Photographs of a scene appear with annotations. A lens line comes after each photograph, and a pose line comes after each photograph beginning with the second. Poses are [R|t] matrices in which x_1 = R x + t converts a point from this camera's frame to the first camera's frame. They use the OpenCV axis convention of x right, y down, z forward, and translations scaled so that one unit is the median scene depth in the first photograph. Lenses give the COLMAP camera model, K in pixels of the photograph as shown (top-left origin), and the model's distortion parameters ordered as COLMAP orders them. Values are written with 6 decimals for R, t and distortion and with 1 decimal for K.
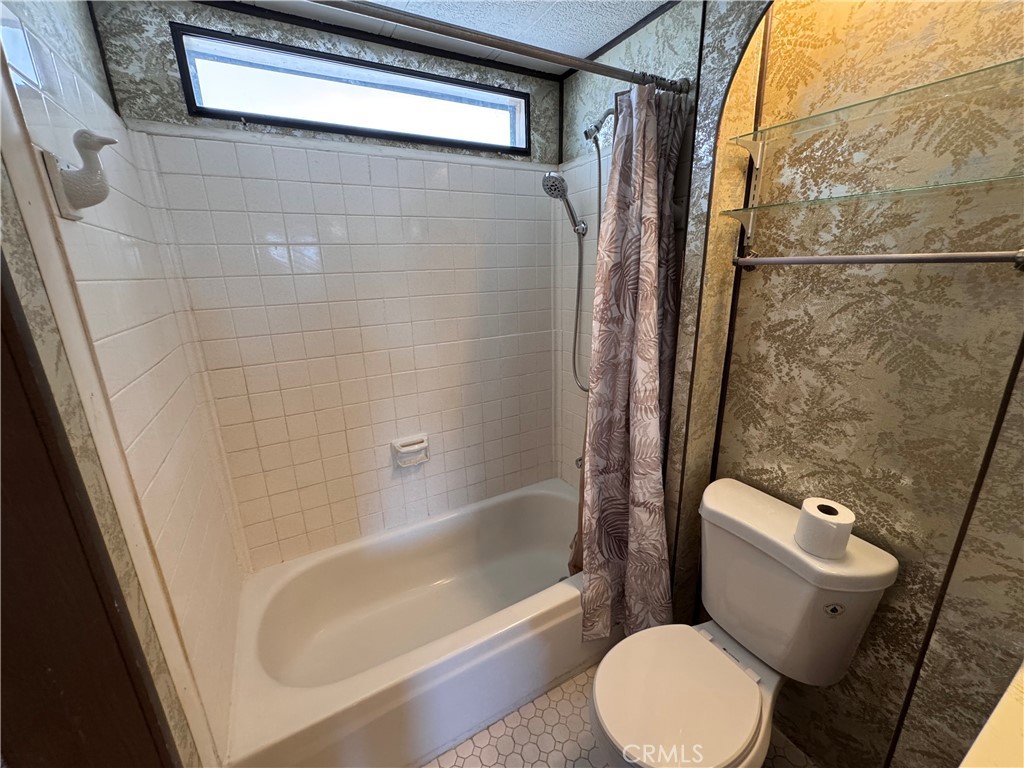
lens RADIAL K [[407.5, 0, 512.0], [0, 407.5, 381.1], [0, 0, 1]] dist [-0.001962, 0.000251]
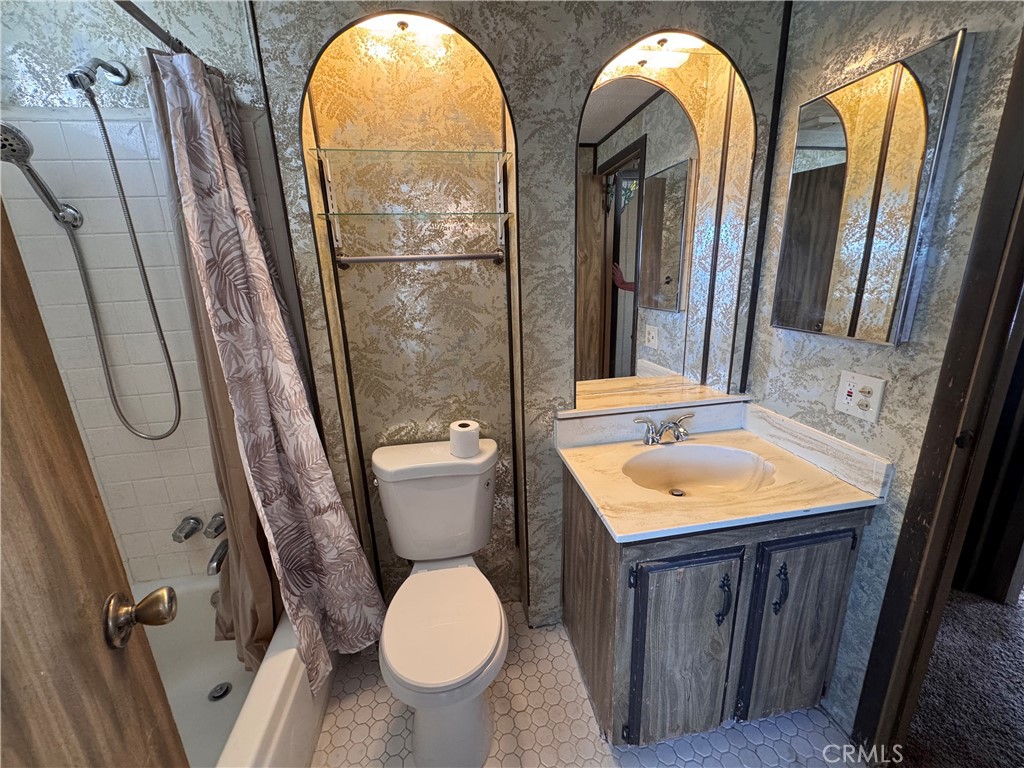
lens RADIAL K [[407.5, 0, 512.0], [0, 407.5, 381.1], [0, 0, 1]] dist [-0.001962, 0.000251]
pose [[0.340411, -0.228169, 0.912173, -0.404772], [0.283969, 0.949760, 0.131598, 0.015360], [-0.896371, 0.214231, 0.388102, 0.198755]]
